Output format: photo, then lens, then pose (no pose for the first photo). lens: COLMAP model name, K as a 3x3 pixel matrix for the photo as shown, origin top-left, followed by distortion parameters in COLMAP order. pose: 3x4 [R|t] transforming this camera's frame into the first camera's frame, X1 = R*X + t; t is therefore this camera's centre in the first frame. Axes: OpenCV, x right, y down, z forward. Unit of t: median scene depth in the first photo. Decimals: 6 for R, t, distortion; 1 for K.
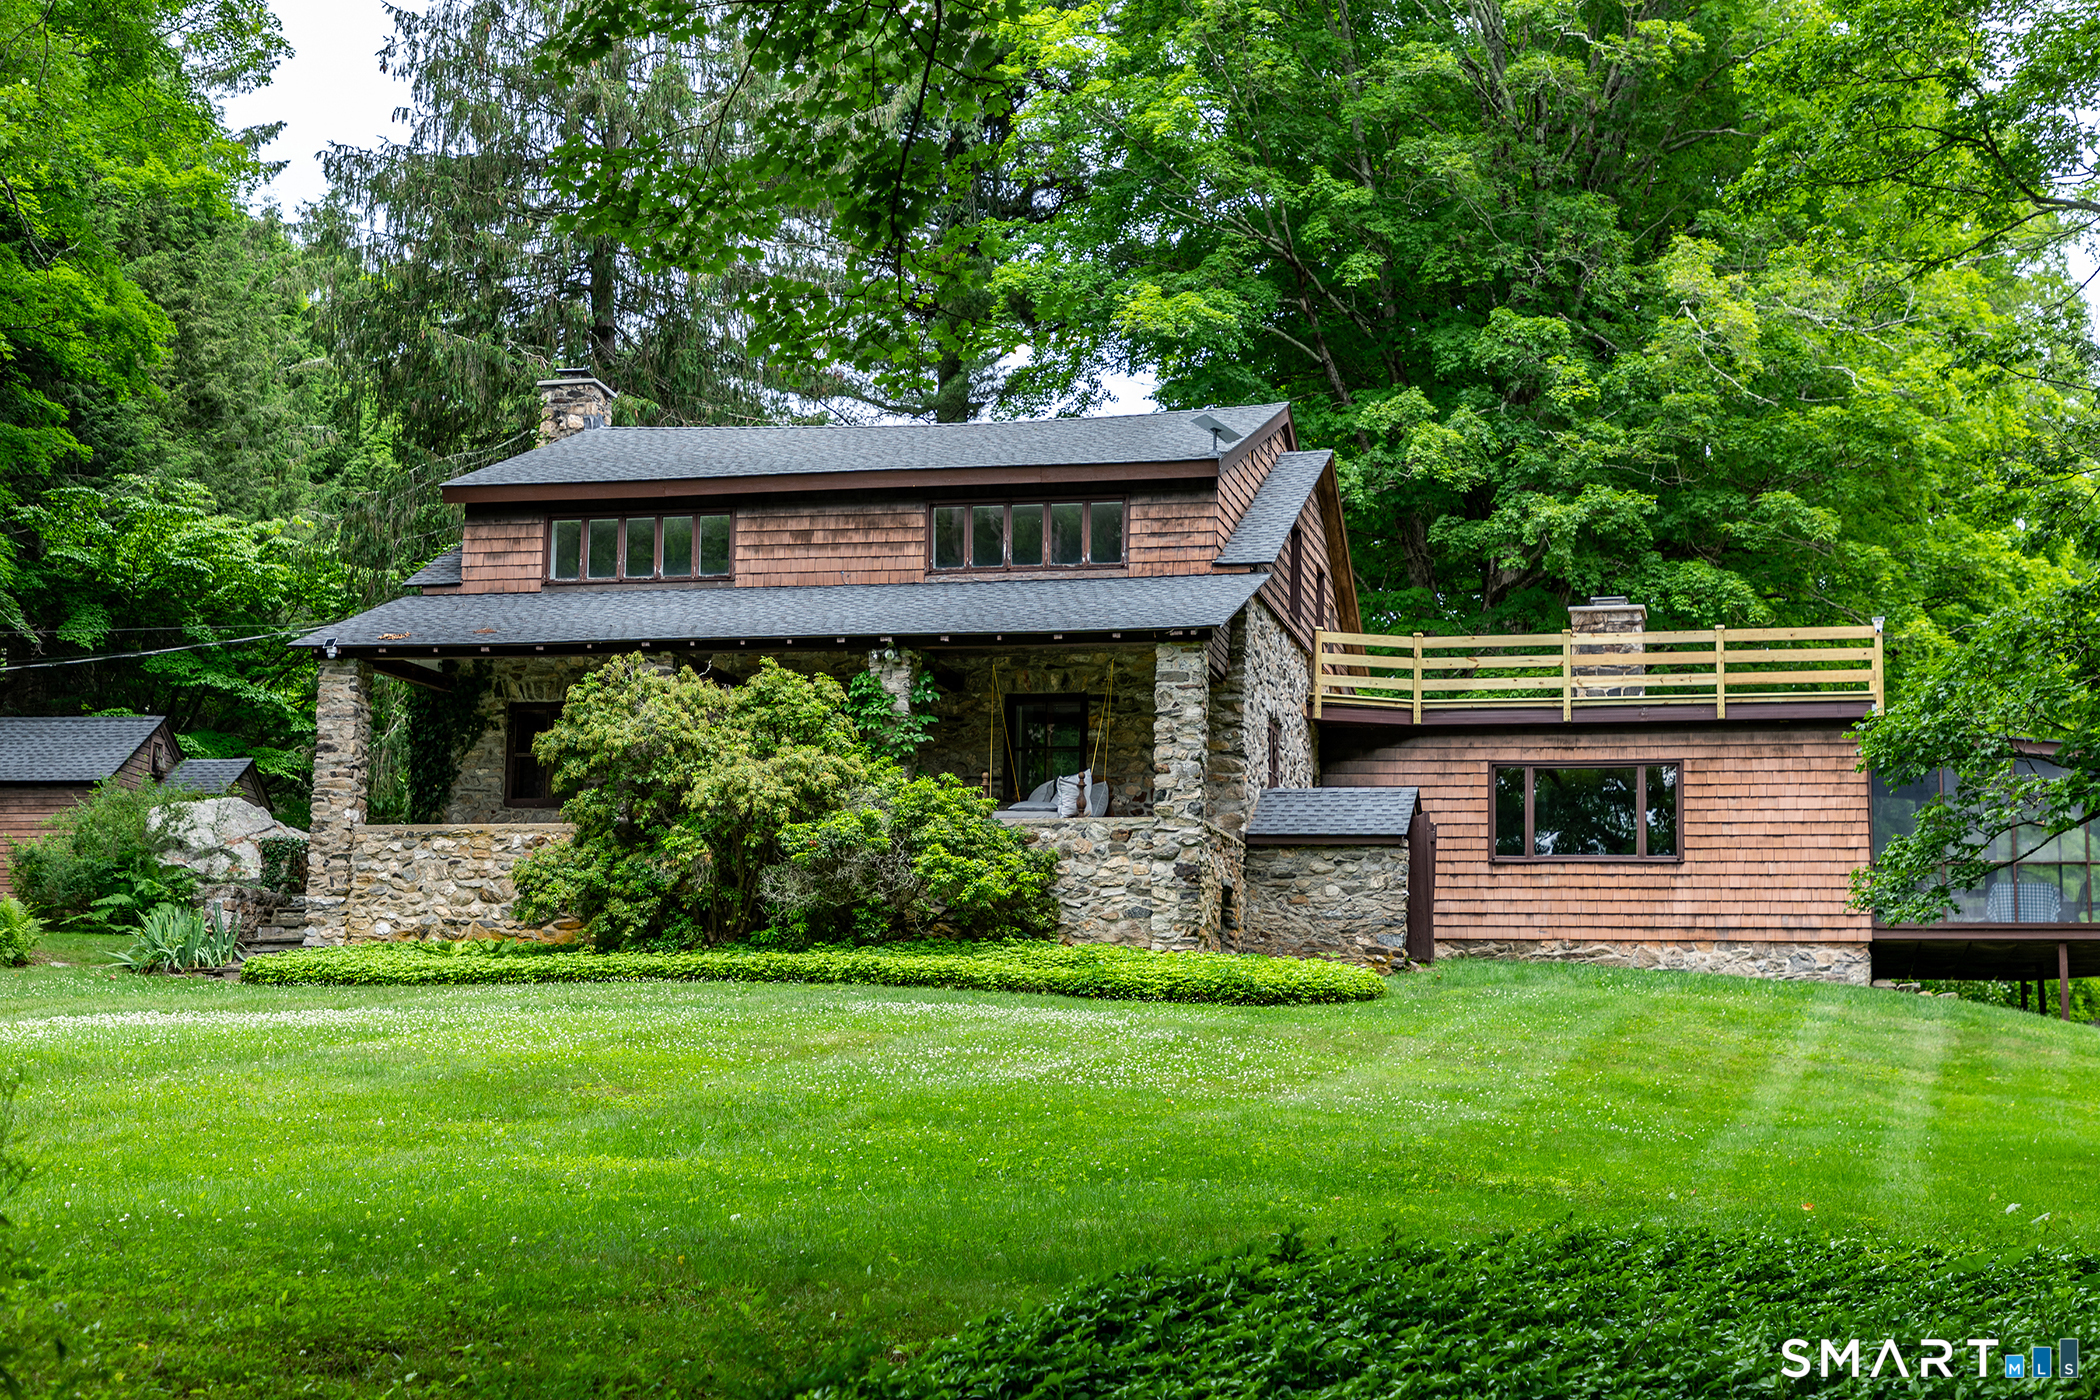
lens RADIAL K [[3266.5, 0, 1048.7], [0, 3266.5, 695.8], [0, 0, 1]] dist [0.200125, 0.000000]
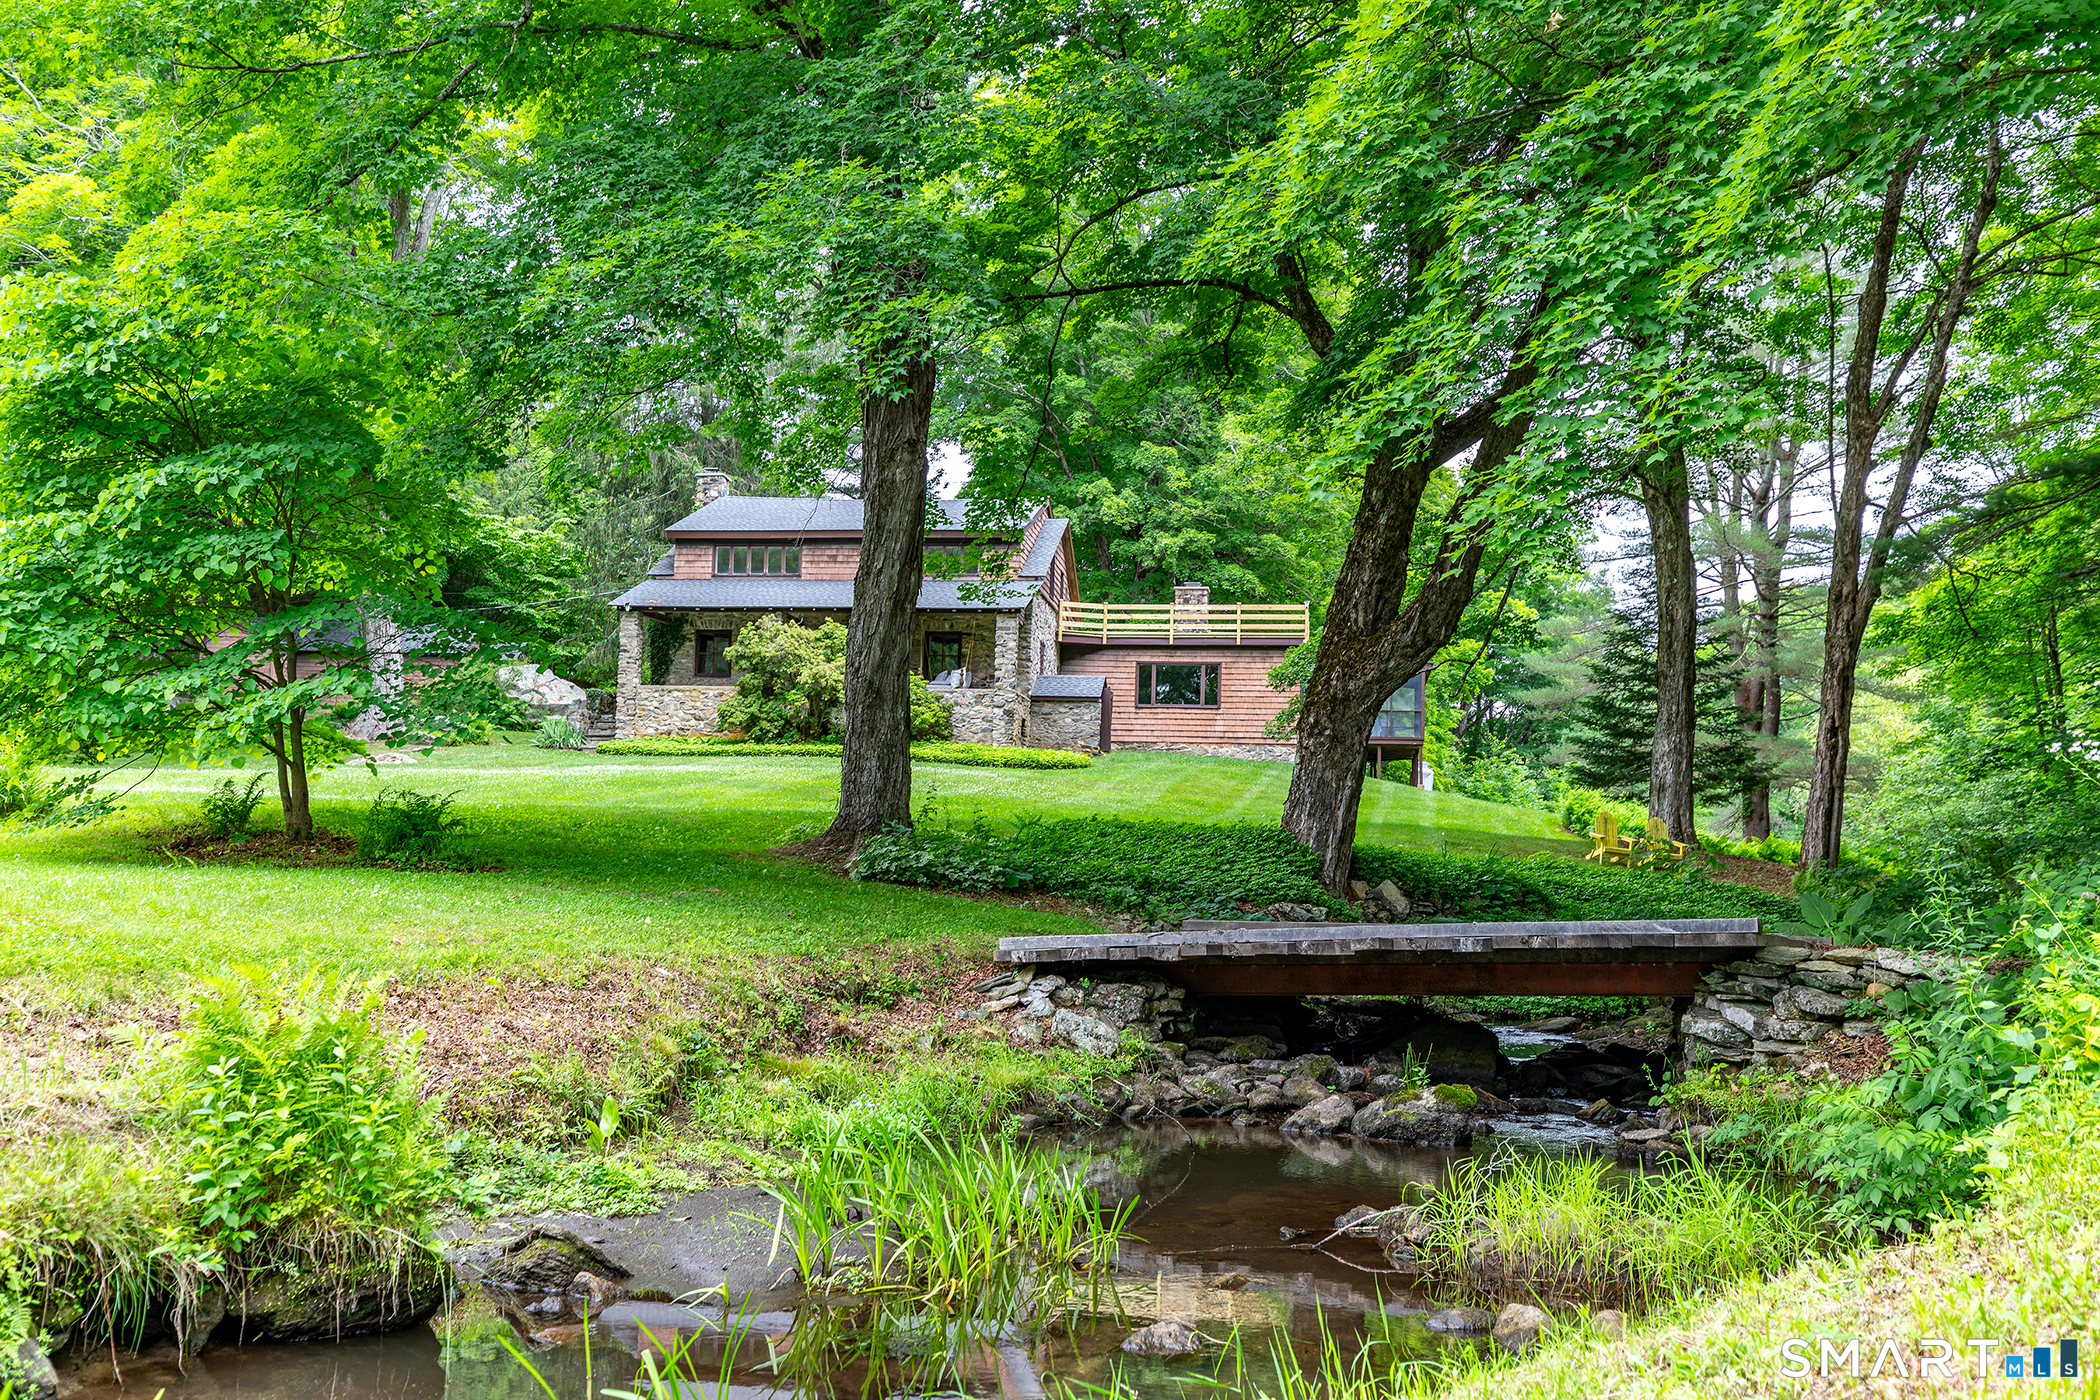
lens RADIAL K [[2155.6, 0, 1062.6], [0, 2155.6, 696.5], [0, 0, 1]] dist [0.067450, 0.000000]
pose [[0.994699, 0.014519, 0.101797, -0.067162], [-0.020368, 0.998186, 0.056651, -0.040414], [-0.100789, -0.058424, 0.993191, -0.471150]]
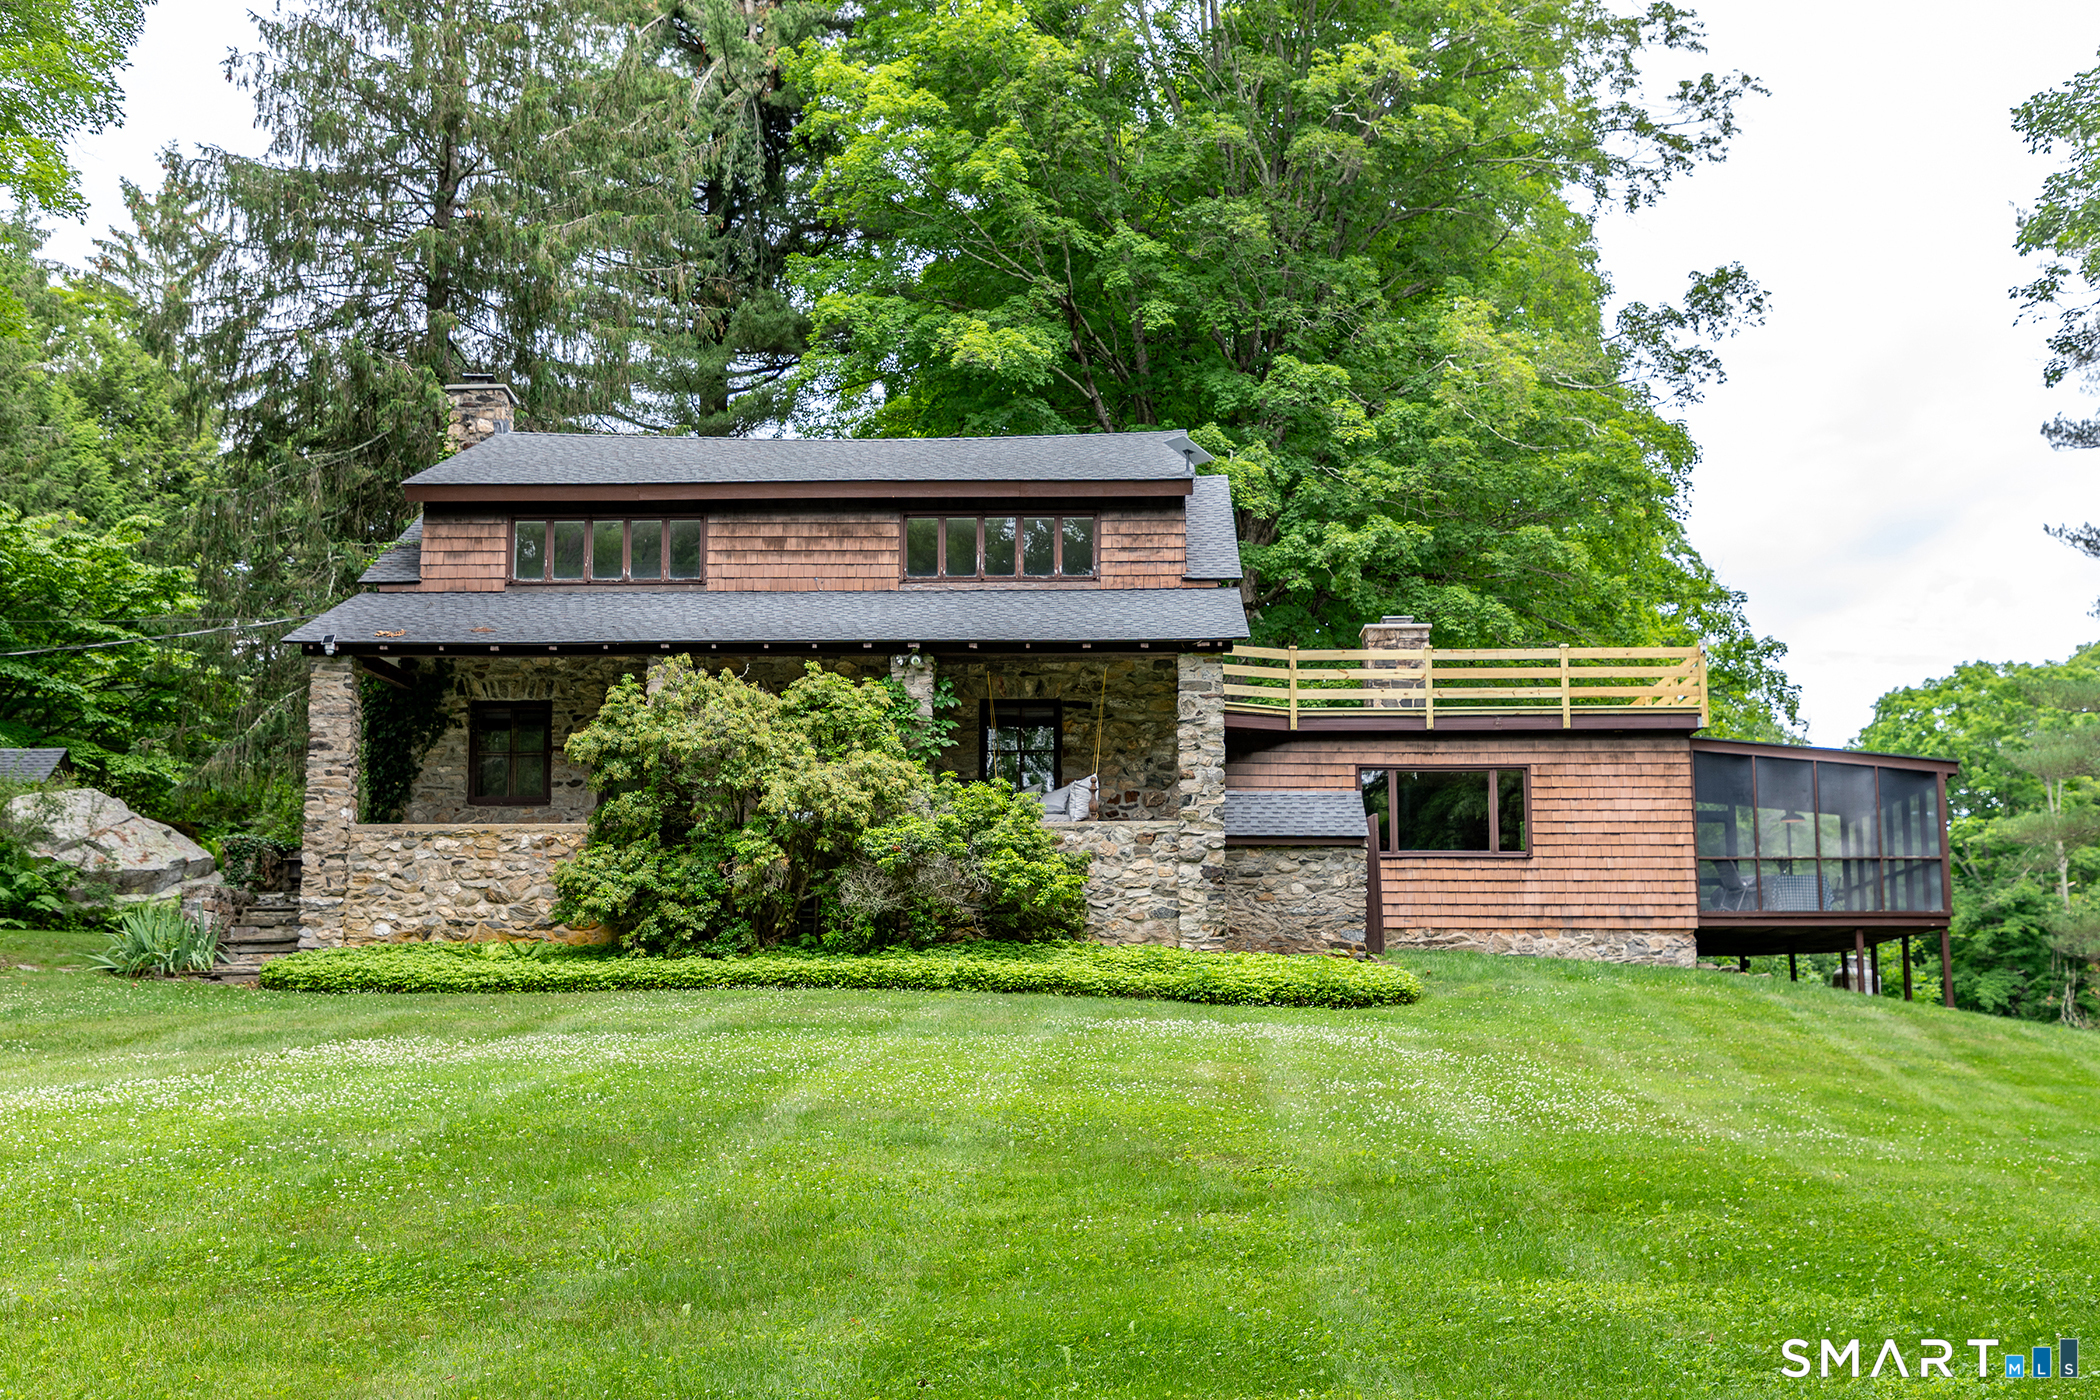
lens RADIAL K [[2692.4, 0, 1046.2], [0, 2692.4, 698.7], [0, 0, 1]] dist [0.111760, 0.000000]
pose [[0.976983, 0.012604, 0.212942, -0.170010], [-0.013256, 0.999911, 0.001634, -0.002293], [-0.212903, -0.004419, 0.977063, 0.153859]]
